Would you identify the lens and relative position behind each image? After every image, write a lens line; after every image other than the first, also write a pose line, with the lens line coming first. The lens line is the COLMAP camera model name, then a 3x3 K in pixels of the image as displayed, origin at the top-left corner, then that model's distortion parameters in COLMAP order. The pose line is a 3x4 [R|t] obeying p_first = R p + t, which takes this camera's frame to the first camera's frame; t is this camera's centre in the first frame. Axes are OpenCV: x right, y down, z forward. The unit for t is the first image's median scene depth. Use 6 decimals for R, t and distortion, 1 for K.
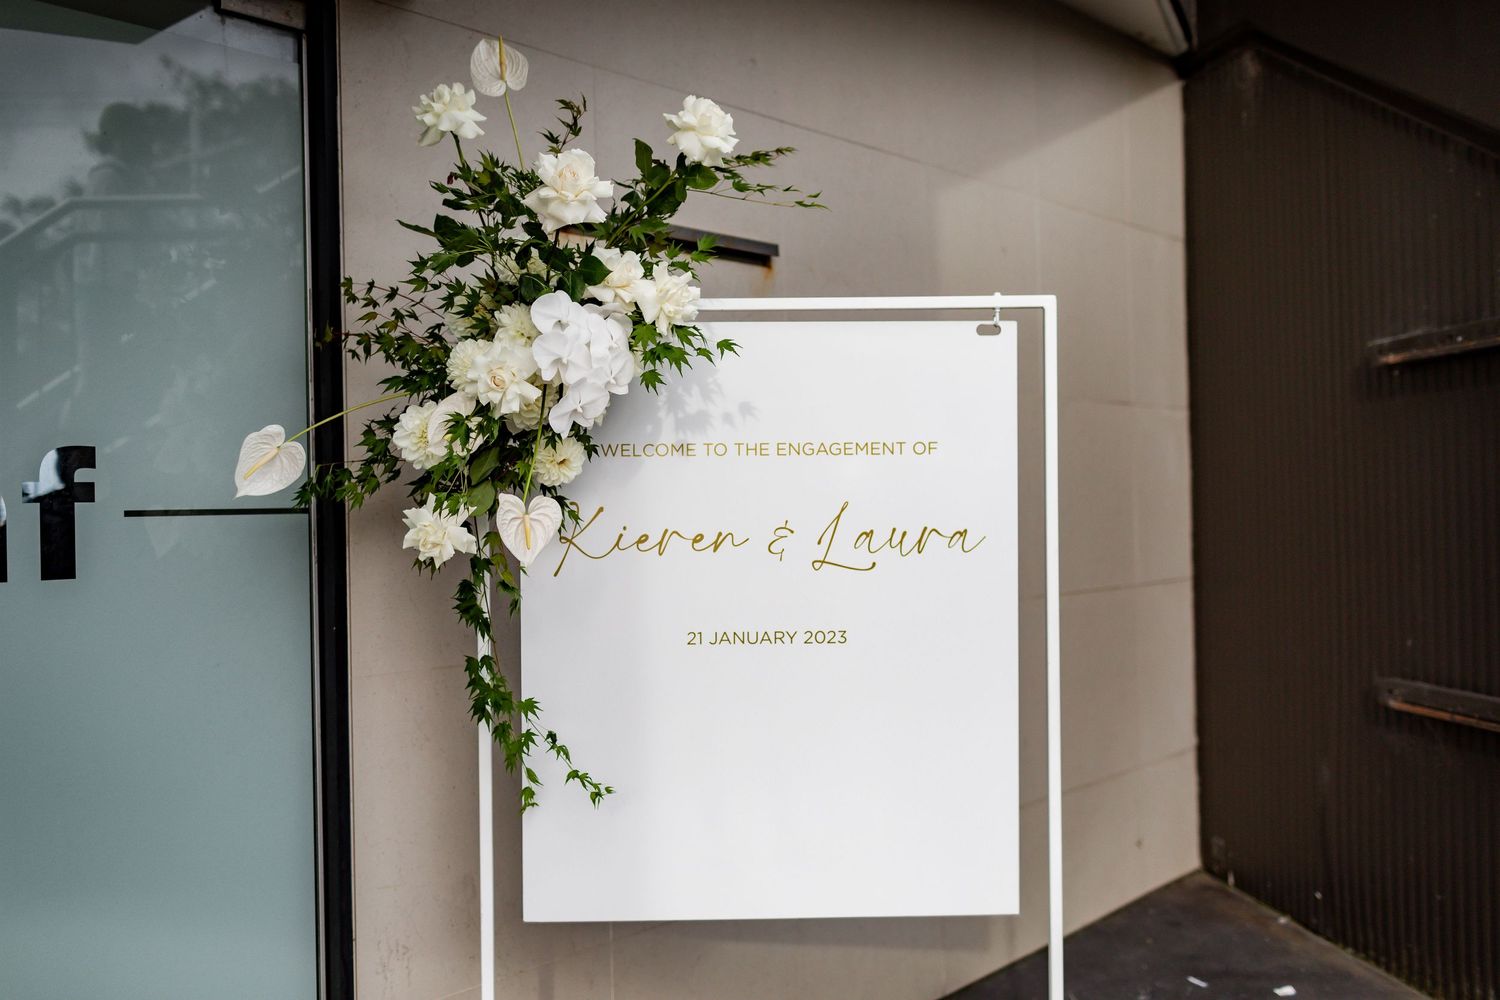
lens RADIAL K [[1469.3, 0, 751.4], [0, 1469.3, 486.2], [0, 0, 1]] dist [0.005246, -0.010592]
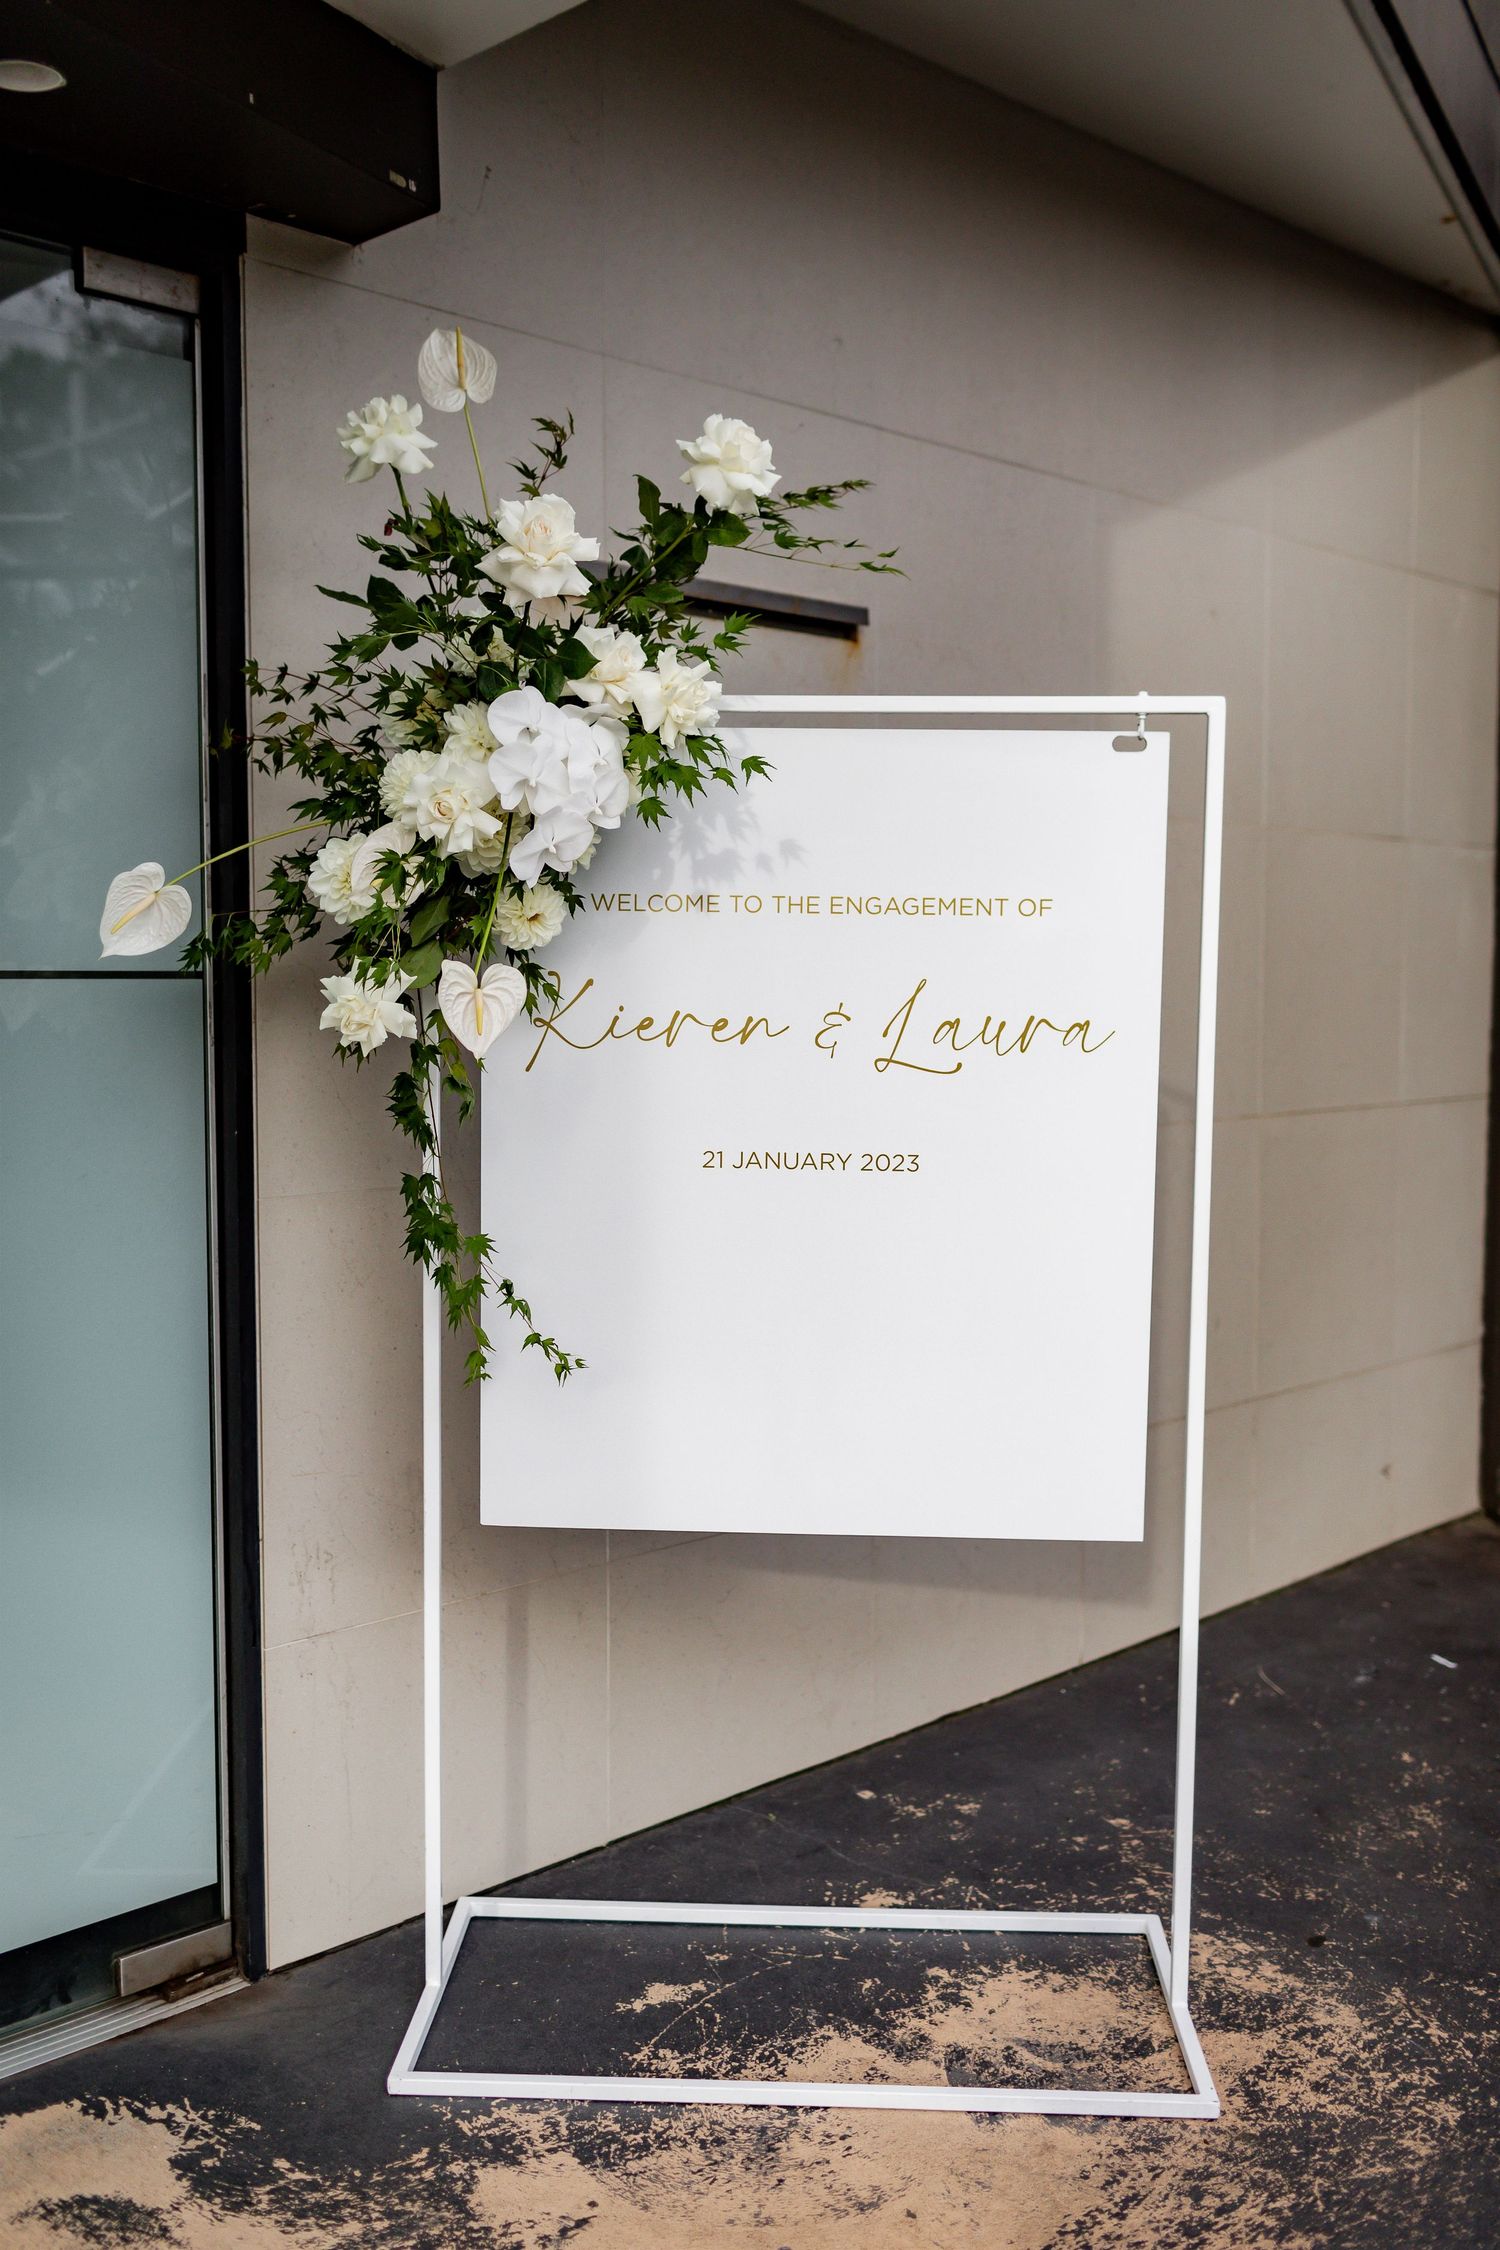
lens RADIAL K [[2203.9, 0, 750.0], [0, 2203.9, 1125.0], [0, 0, 1]] dist [0.005246, -0.010592]
pose [[0.997245, 0.026961, -0.069110, 0.059471], [-0.021018, 0.996132, 0.085316, -0.009428], [0.071143, -0.083629, 0.993954, -0.107359]]
